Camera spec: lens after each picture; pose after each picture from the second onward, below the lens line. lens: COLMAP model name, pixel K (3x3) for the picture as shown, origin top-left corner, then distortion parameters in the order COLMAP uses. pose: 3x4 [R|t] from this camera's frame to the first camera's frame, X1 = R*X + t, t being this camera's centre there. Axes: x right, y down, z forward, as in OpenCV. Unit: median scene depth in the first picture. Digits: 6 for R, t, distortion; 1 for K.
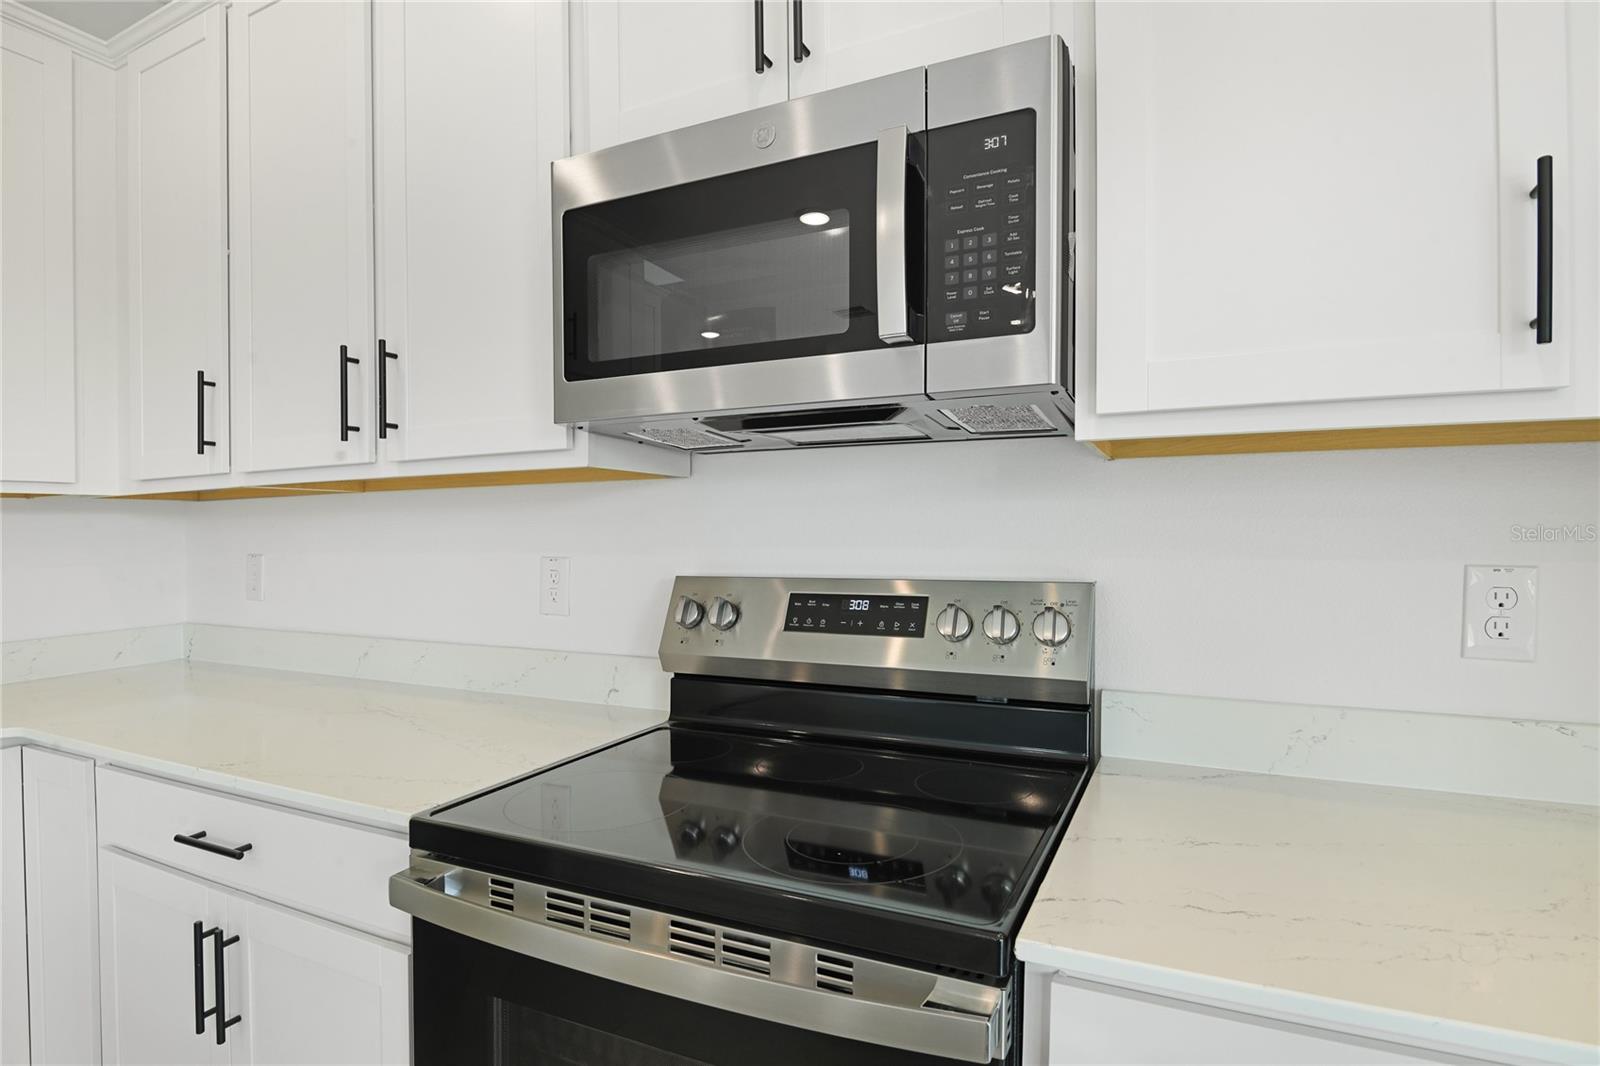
lens RADIAL K [[823.4, 0, 769.2], [0, 823.4, 541.2], [0, 0, 1]] dist [-0.001631, 0.000029]
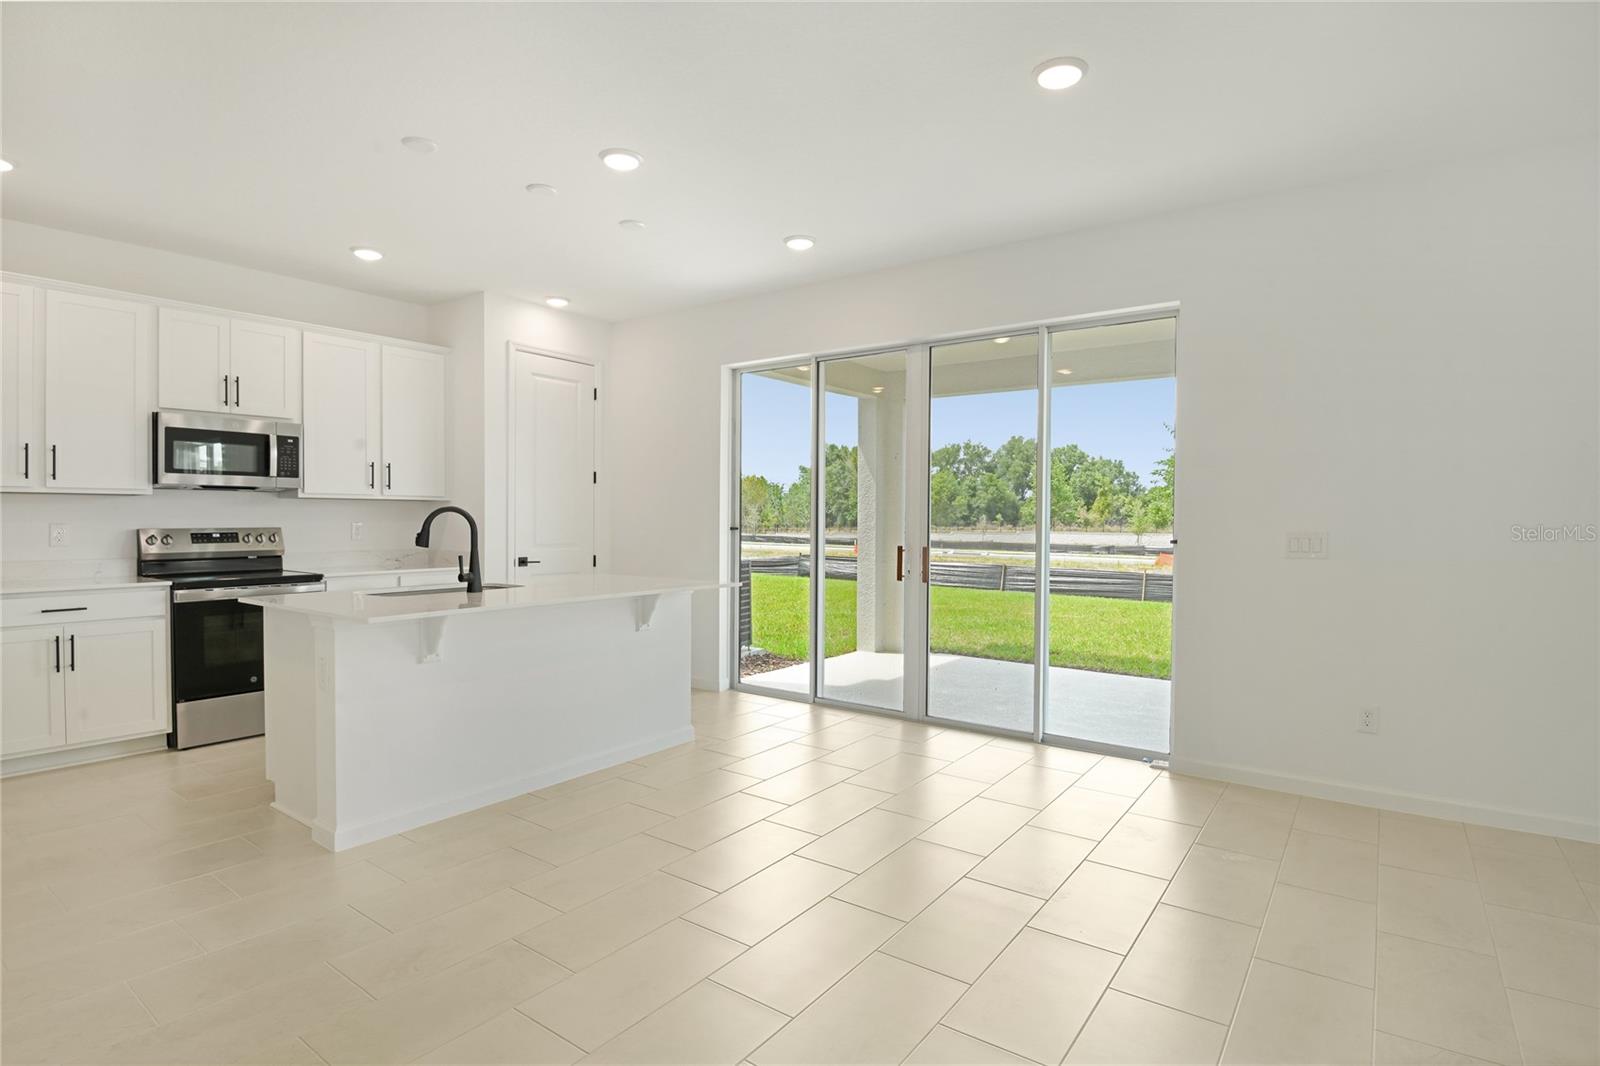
lens RADIAL K [[823.4, 0, 815.0], [0, 823.4, 517.2], [0, 0, 1]] dist [-0.001631, 0.000029]
pose [[0.146098, 0.007691, 0.989240, -3.331198], [0.001665, 0.999966, -0.008021, 0.034430], [-0.989269, 0.002819, 0.146080, -2.308763]]
